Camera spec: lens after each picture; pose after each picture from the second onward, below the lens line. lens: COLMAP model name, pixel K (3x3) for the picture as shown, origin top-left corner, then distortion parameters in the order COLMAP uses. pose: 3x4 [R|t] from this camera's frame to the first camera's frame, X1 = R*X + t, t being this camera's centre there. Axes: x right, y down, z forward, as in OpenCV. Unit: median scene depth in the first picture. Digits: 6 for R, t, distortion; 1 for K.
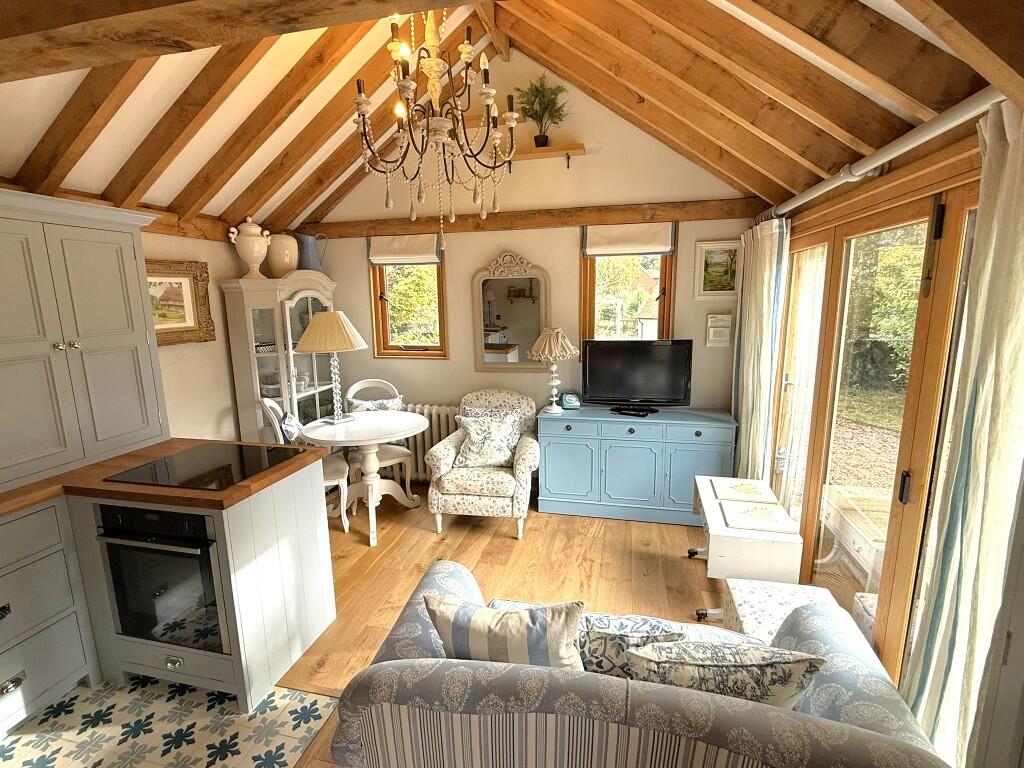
lens RADIAL K [[490.2, 0, 512.0], [0, 490.2, 384.0], [0, 0, 1]] dist [-0.003037, -0.000460]
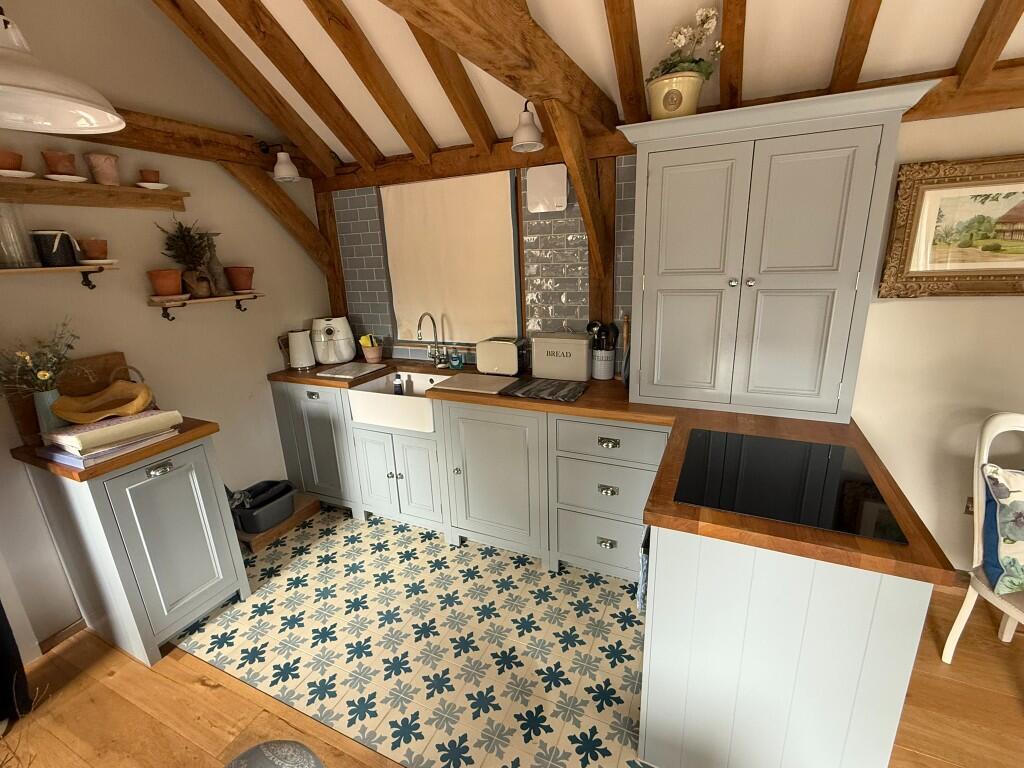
lens RADIAL K [[464.5, 0, 512.0], [0, 464.5, 384.0], [0, 0, 1]] dist [-0.003400, 0.000534]
pose [[-0.199537, 0.291713, -0.935462, 0.024805], [-0.135810, 0.937213, 0.321228, -0.071353], [0.970433, 0.191142, -0.147391, 0.445749]]
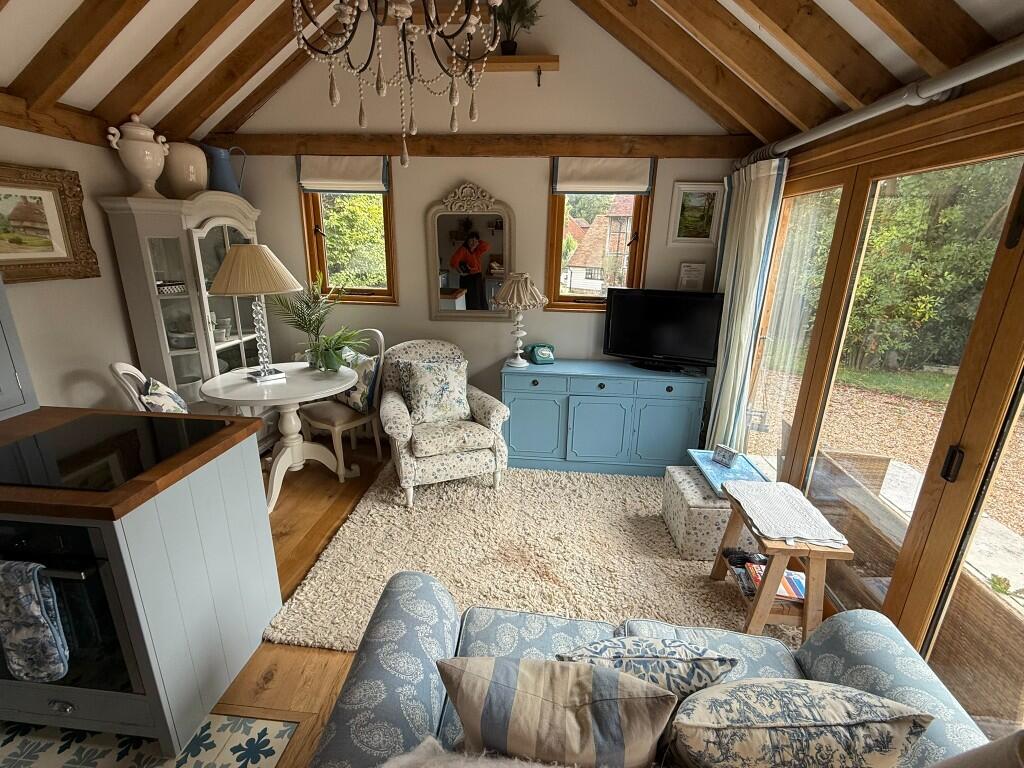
lens RADIAL K [[464.5, 0, 512.0], [0, 464.5, 384.0], [0, 0, 1]] dist [-0.003400, 0.000534]
pose [[0.988813, -0.006316, 0.149024, -0.060583], [-0.011595, 0.992825, 0.119010, -0.013323], [-0.148707, -0.119406, 0.981646, 0.142633]]
